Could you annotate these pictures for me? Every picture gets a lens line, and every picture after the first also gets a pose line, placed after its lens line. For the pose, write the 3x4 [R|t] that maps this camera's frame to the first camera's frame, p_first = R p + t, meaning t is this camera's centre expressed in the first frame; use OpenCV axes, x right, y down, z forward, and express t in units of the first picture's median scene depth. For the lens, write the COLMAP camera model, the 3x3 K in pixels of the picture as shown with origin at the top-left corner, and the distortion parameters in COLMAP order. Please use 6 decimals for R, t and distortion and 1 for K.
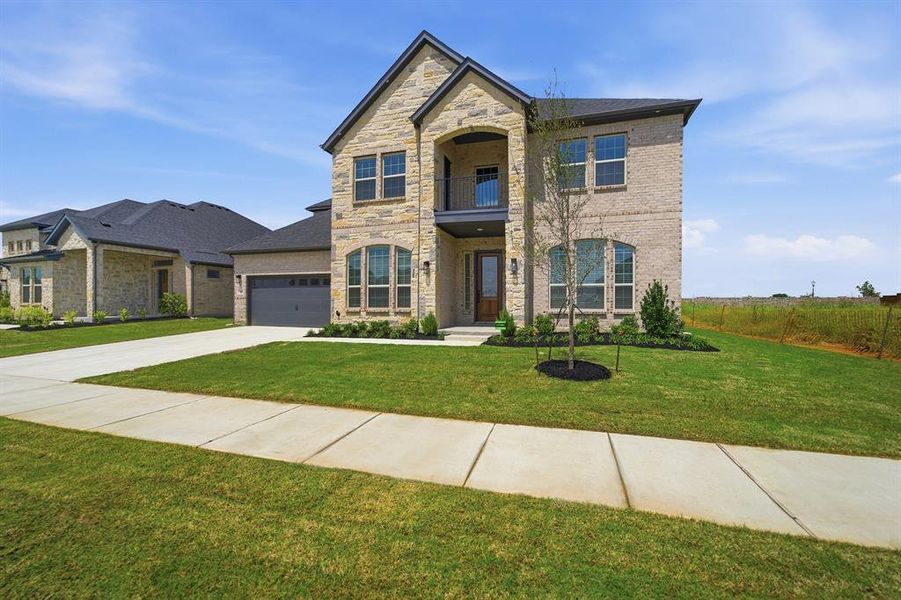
lens RADIAL K [[376.4, 0, 449.2], [0, 376.4, 299.8], [0, 0, 1]] dist [0.024031, -0.000185]
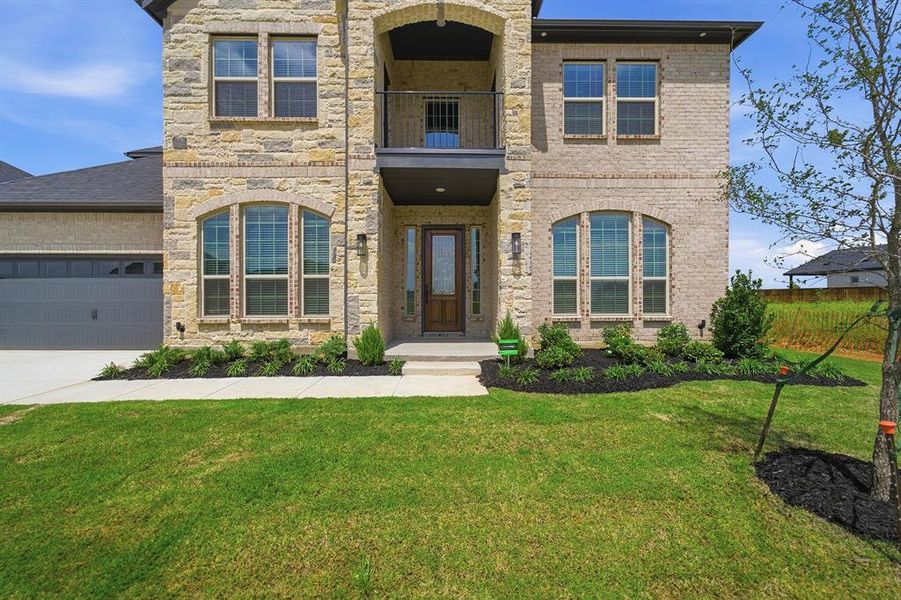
lens RADIAL K [[376.4, 0, 454.6], [0, 376.4, 301.8], [0, 0, 1]] dist [0.024031, -0.000185]
pose [[0.951575, -0.006792, 0.307343, -0.097918], [0.002406, 0.999890, 0.014647, -0.007156], [-0.307408, -0.013198, 0.951486, 0.393859]]
